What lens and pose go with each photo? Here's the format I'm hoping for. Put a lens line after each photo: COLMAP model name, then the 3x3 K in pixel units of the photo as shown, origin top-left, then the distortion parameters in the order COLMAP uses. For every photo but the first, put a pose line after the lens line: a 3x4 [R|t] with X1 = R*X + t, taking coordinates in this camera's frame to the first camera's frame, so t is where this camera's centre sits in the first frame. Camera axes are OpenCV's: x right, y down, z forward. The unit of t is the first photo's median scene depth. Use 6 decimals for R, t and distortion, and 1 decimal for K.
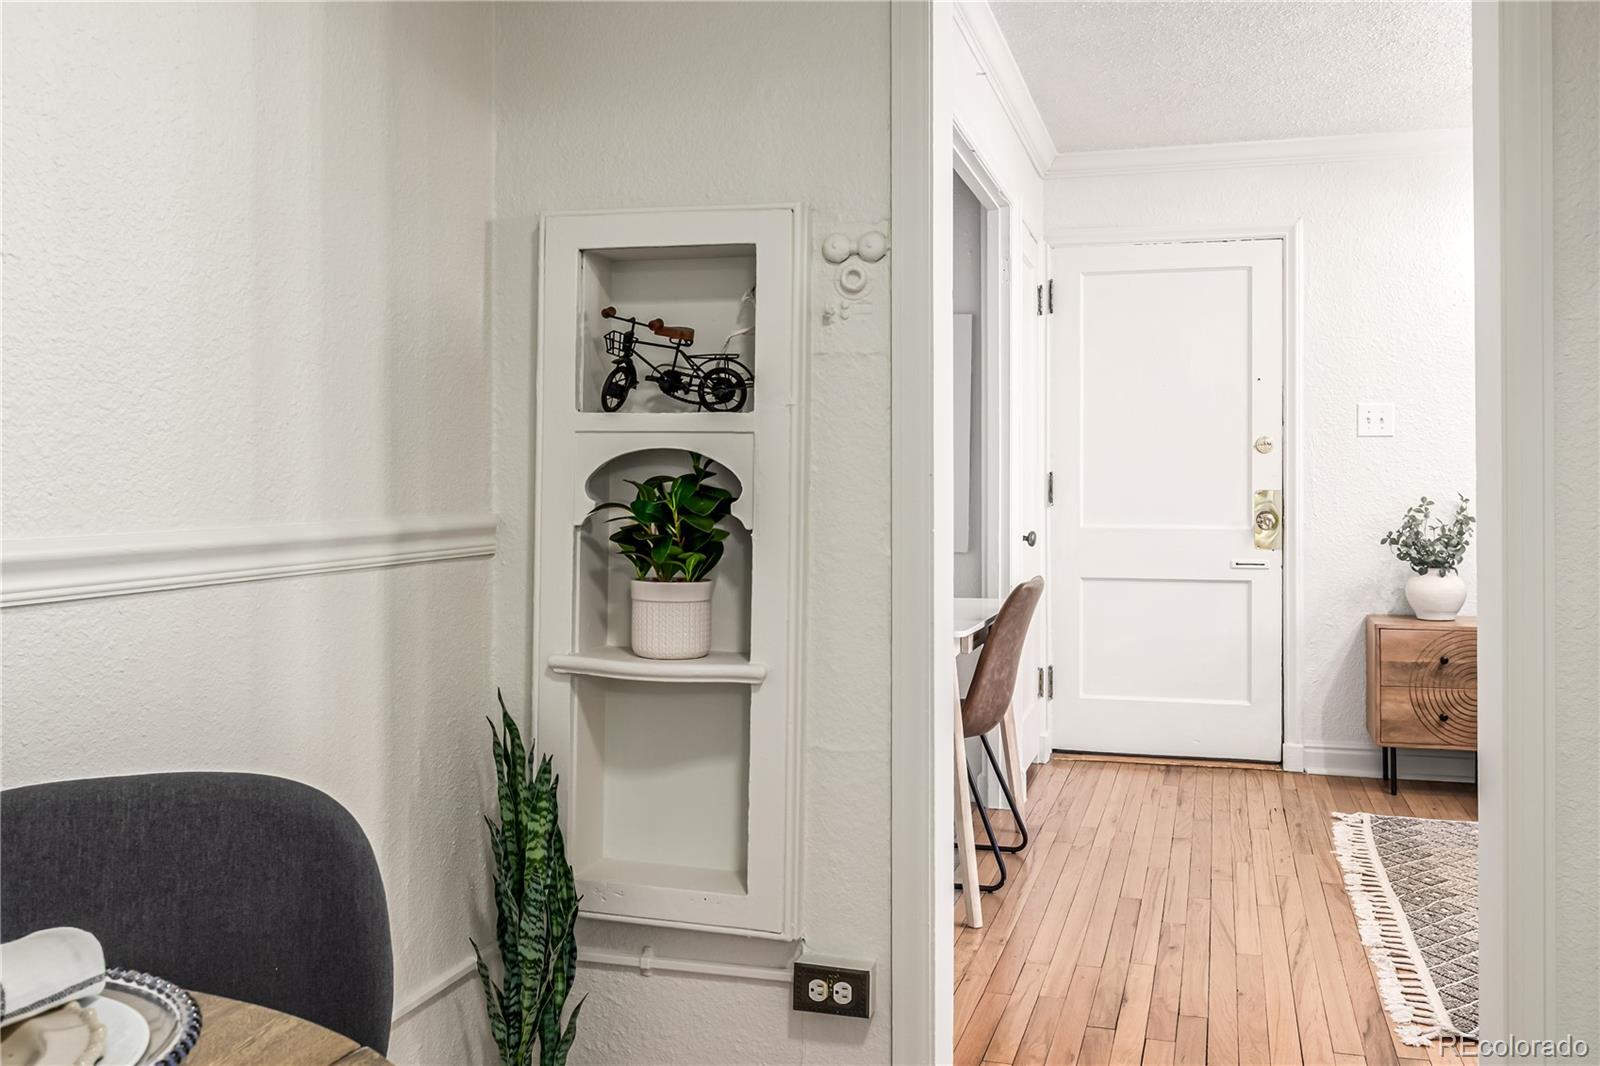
lens RADIAL K [[1429.0, 0, 786.6], [0, 1429.0, 477.8], [0, 0, 1]] dist [0.001042, -0.016133]
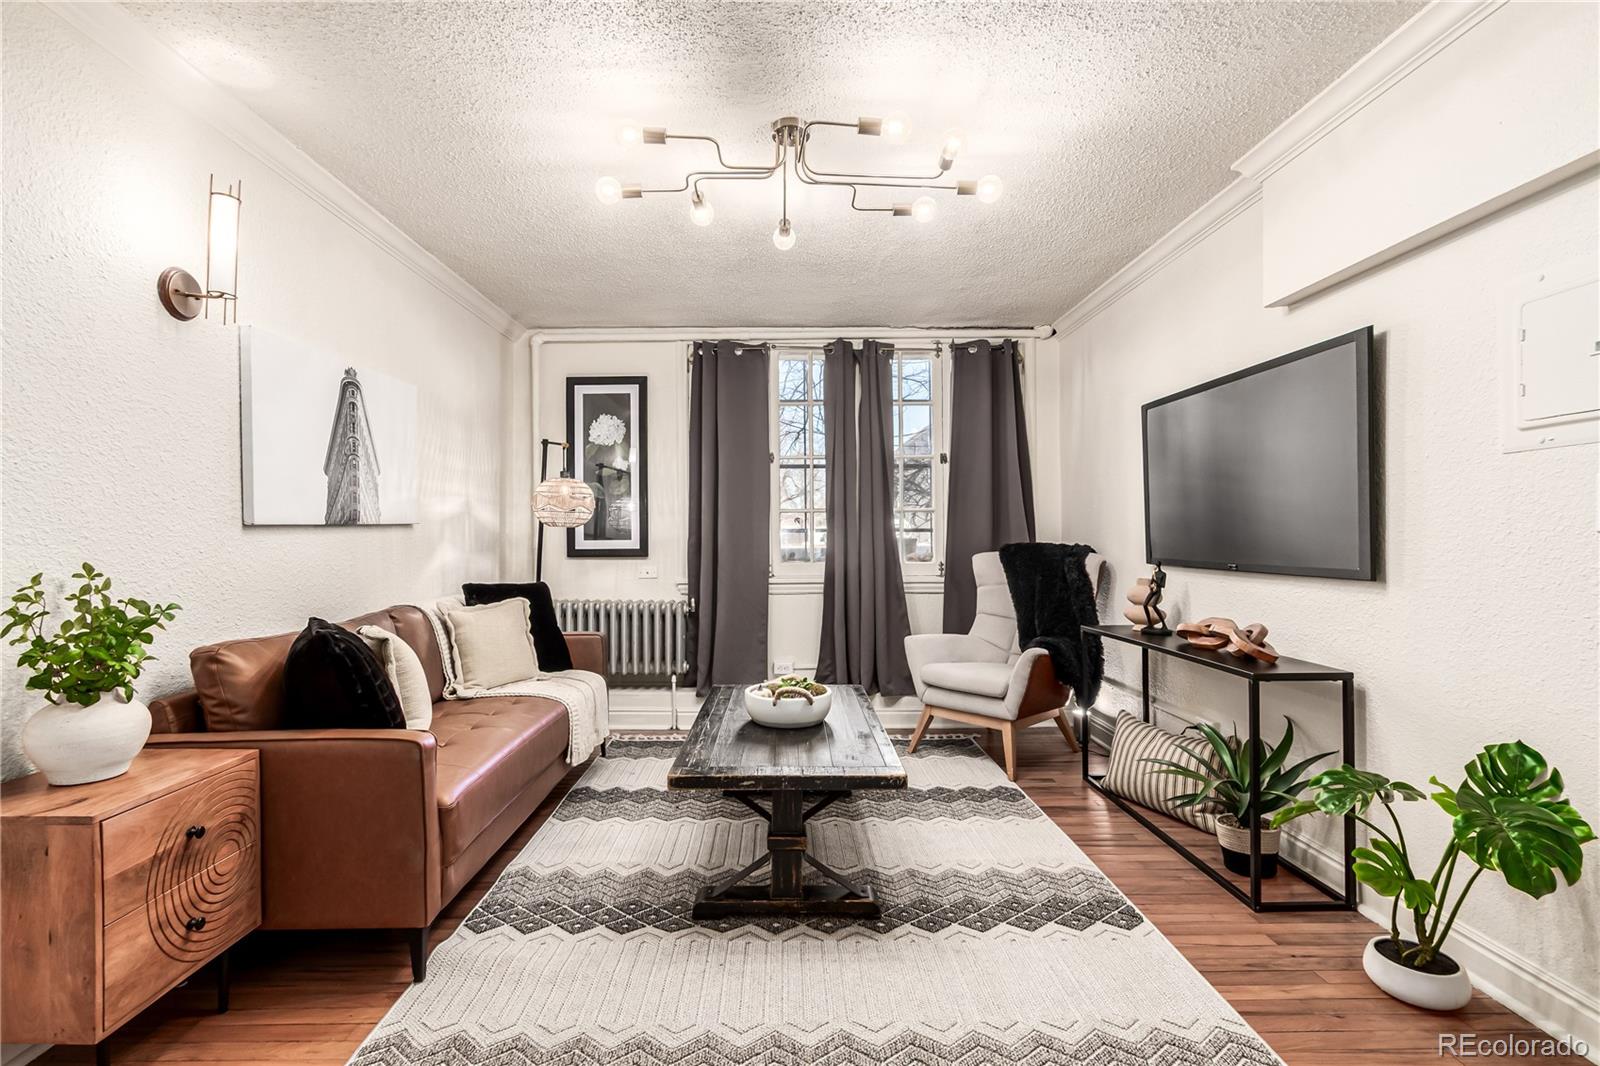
lens RADIAL K [[740.1, 0, 783.4], [0, 740.1, 543.6], [0, 0, 1]] dist [0.003307, -0.002447]
pose [[-0.291841, -0.005494, 0.956451, 0.074388], [0.003257, 0.999972, 0.006738, 0.000436], [-0.956461, 0.005082, -0.291815, 0.819006]]
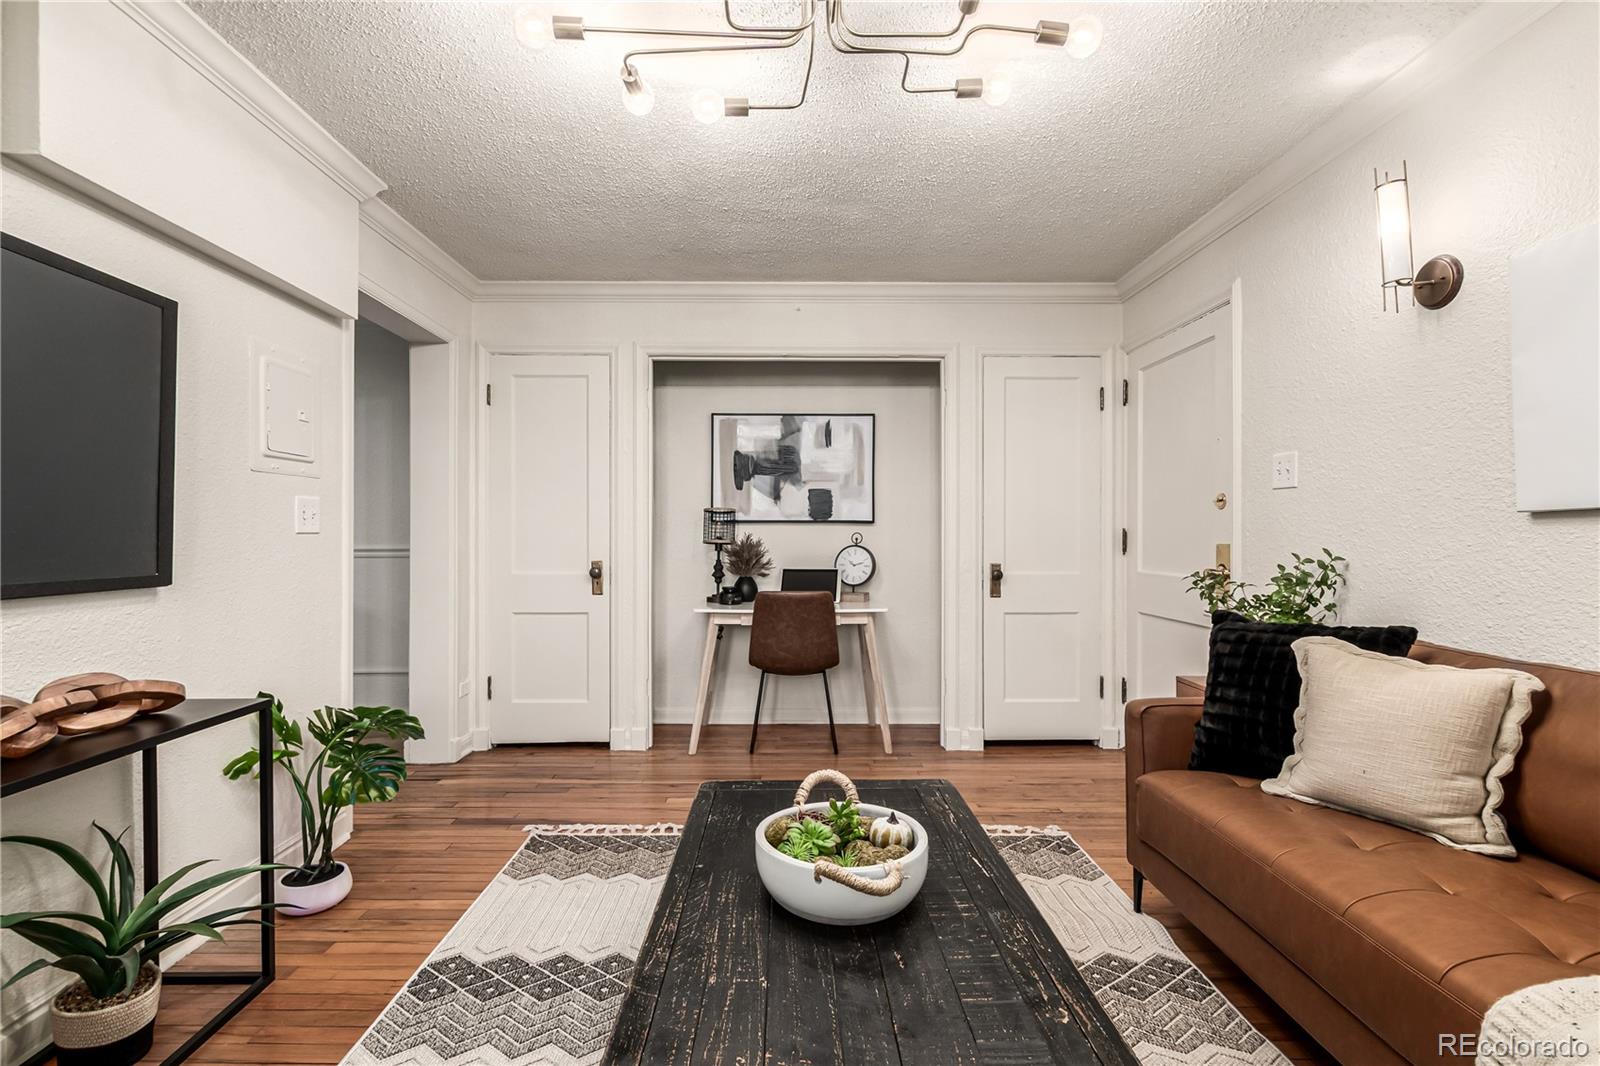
lens RADIAL K [[740.1, 0, 793.1], [0, 740.1, 537.4], [0, 0, 1]] dist [0.003307, -0.002447]
pose [[0.303373, 0.002210, -0.952869, 0.814342], [0.002988, 0.999990, 0.003271, 0.000703], [0.952867, -0.003840, 0.303363, 0.570147]]
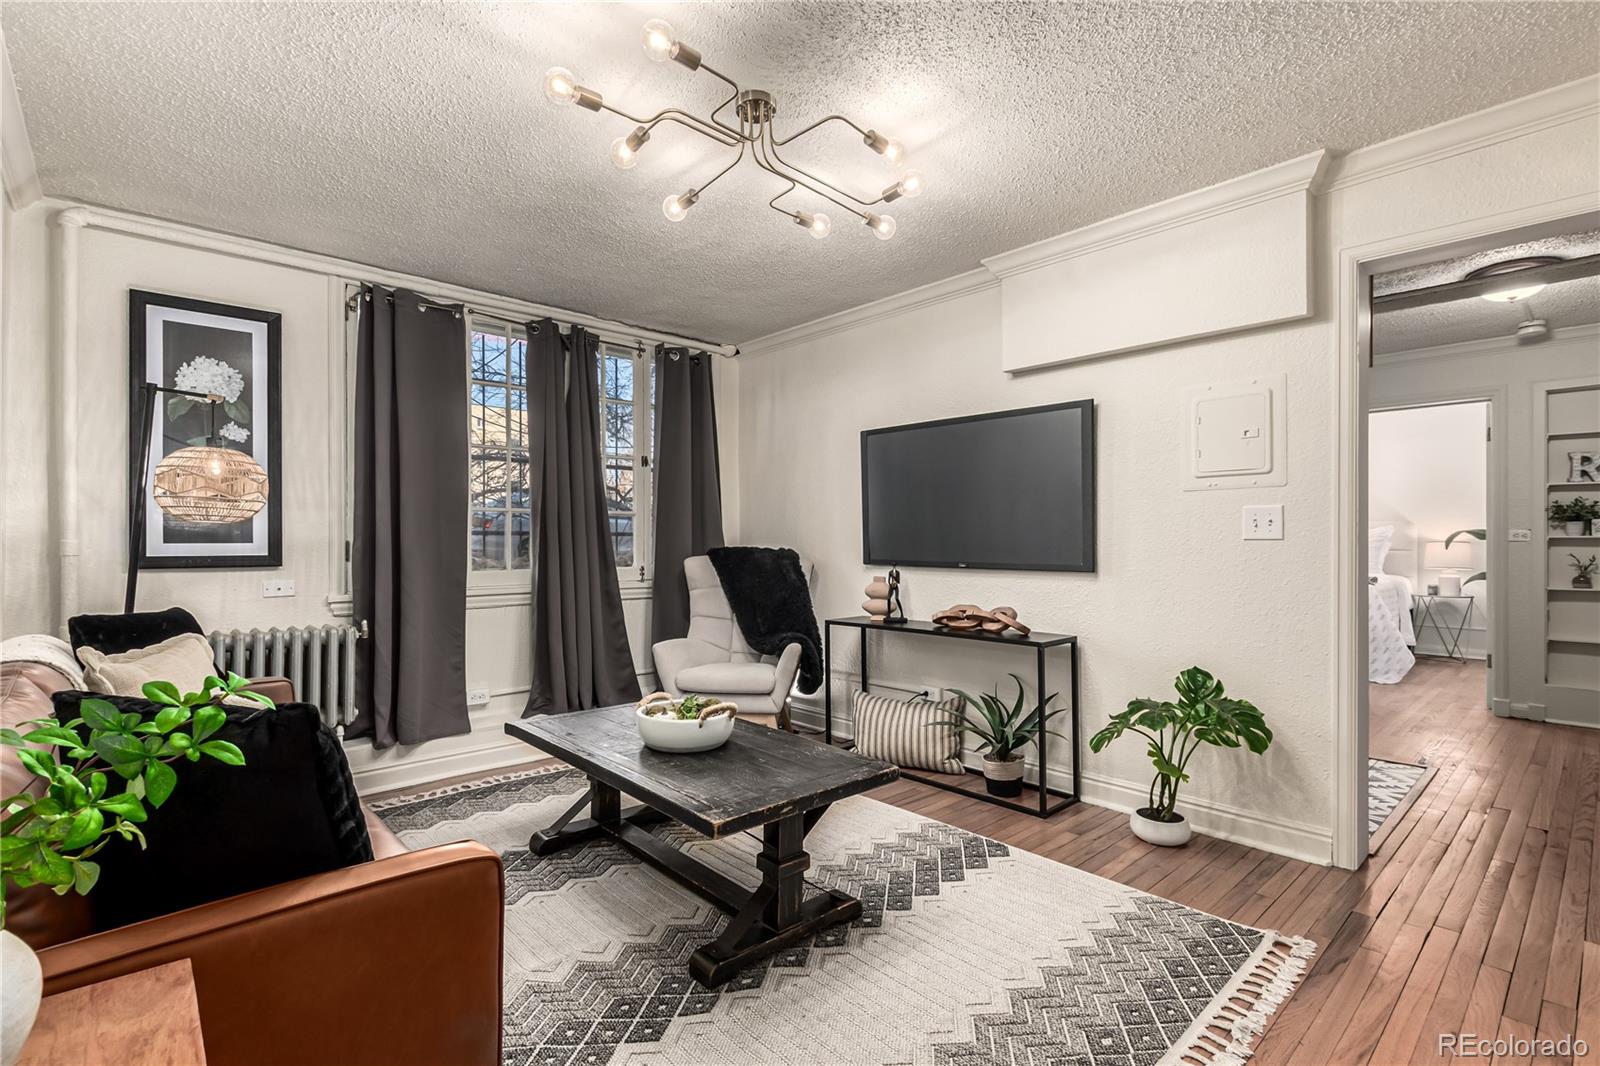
lens RADIAL K [[740.1, 0, 786.6], [0, 740.1, 540.5], [0, 0, 1]] dist [0.003307, -0.002447]
pose [[-0.854924, 0.001588, 0.518750, 0.271991], [-0.000455, 0.999993, -0.003811, 0.001554], [-0.518753, -0.003494, -0.854917, 1.031795]]
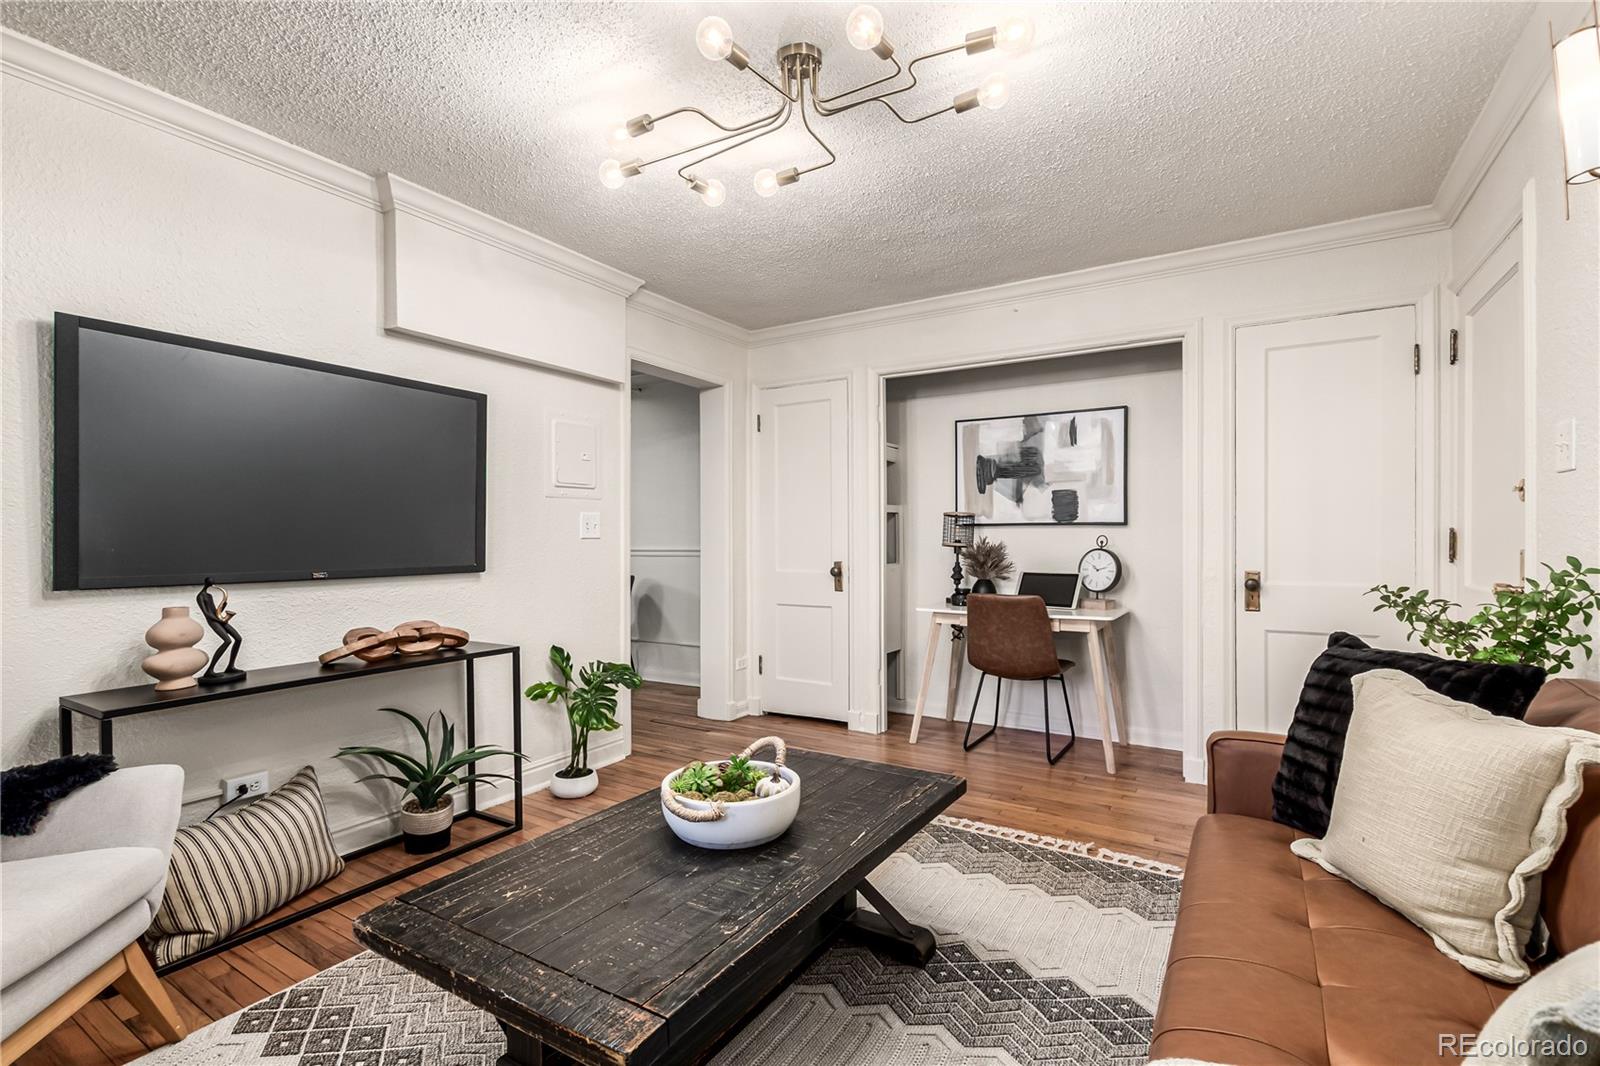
lens RADIAL K [[740.1, 0, 790.9], [0, 740.1, 543.1], [0, 0, 1]] dist [0.003307, -0.002447]
pose [[-0.259428, 0.006575, -0.965740, 0.876245], [0.006161, 0.999968, 0.005153, 0.000444], [0.965743, -0.004613, -0.259460, 0.775616]]
